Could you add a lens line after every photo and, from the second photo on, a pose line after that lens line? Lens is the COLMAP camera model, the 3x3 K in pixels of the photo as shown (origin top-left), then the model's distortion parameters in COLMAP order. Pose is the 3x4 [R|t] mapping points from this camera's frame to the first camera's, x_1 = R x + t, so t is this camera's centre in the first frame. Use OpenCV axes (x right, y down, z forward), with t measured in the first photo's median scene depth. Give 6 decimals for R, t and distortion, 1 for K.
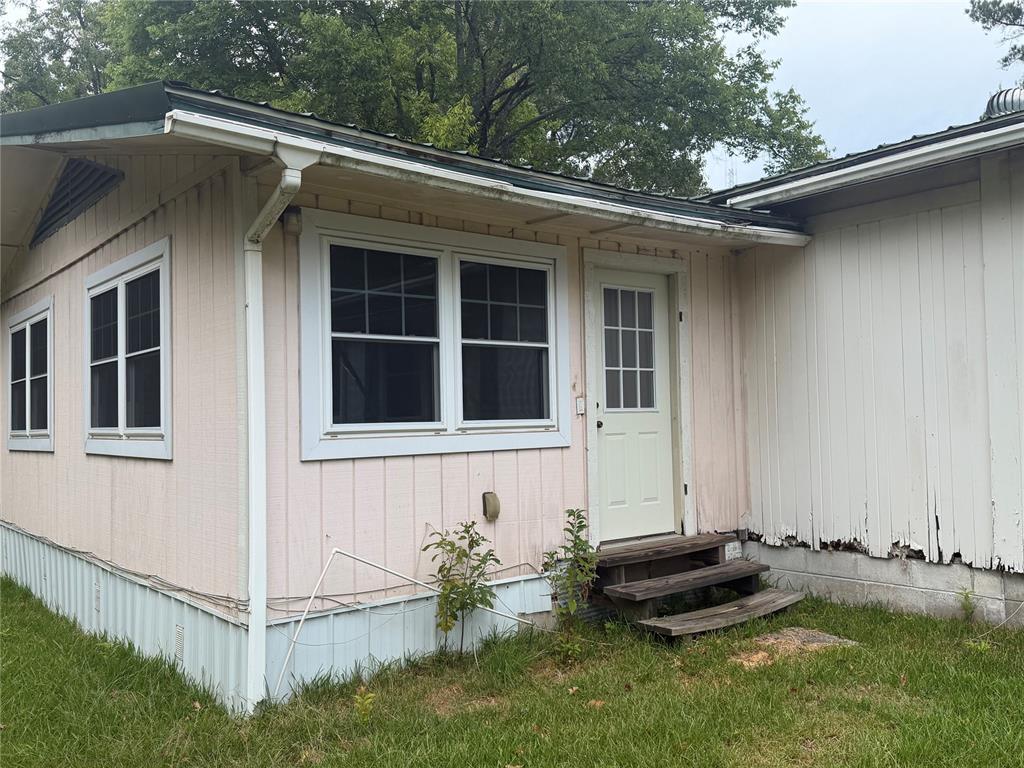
lens RADIAL K [[857.6, 0, 512.0], [0, 857.6, 384.0], [0, 0, 1]] dist [0.082384, -0.000685]
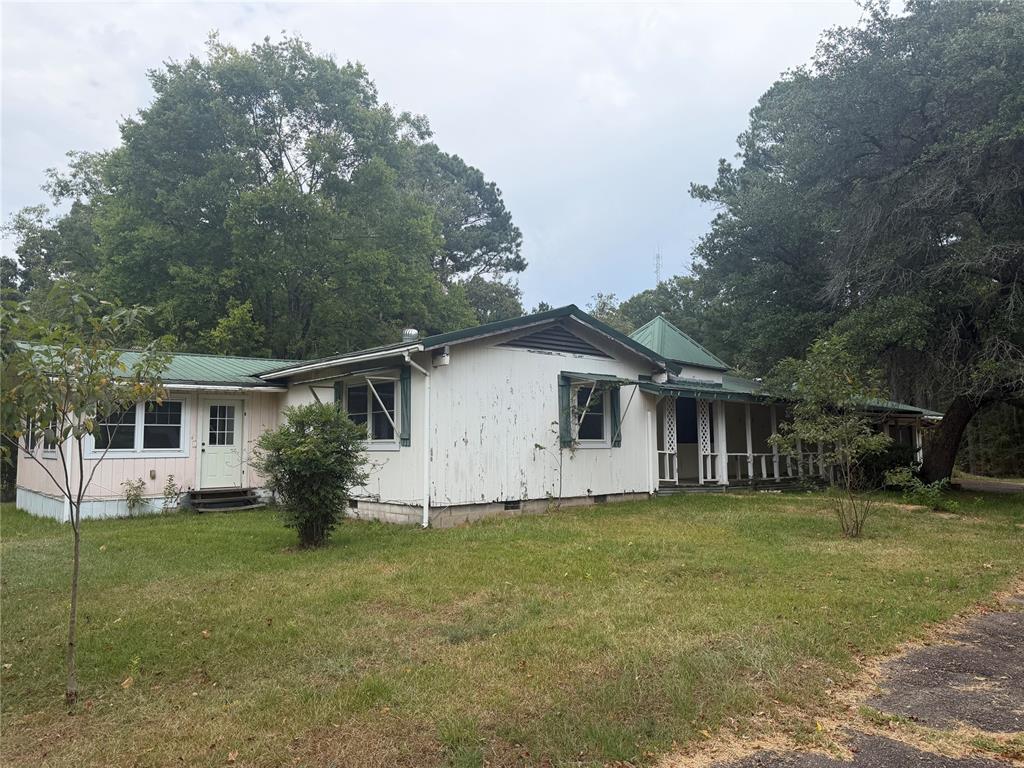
lens RADIAL K [[711.3, 0, 512.0], [0, 711.3, 384.0], [0, 0, 1]] dist [0.043723, -0.054749]
pose [[0.999552, 0.017700, 0.024135, 1.257892], [-0.016576, 0.998804, -0.045988, -0.100002], [-0.024920, 0.045567, 0.998650, -1.778105]]
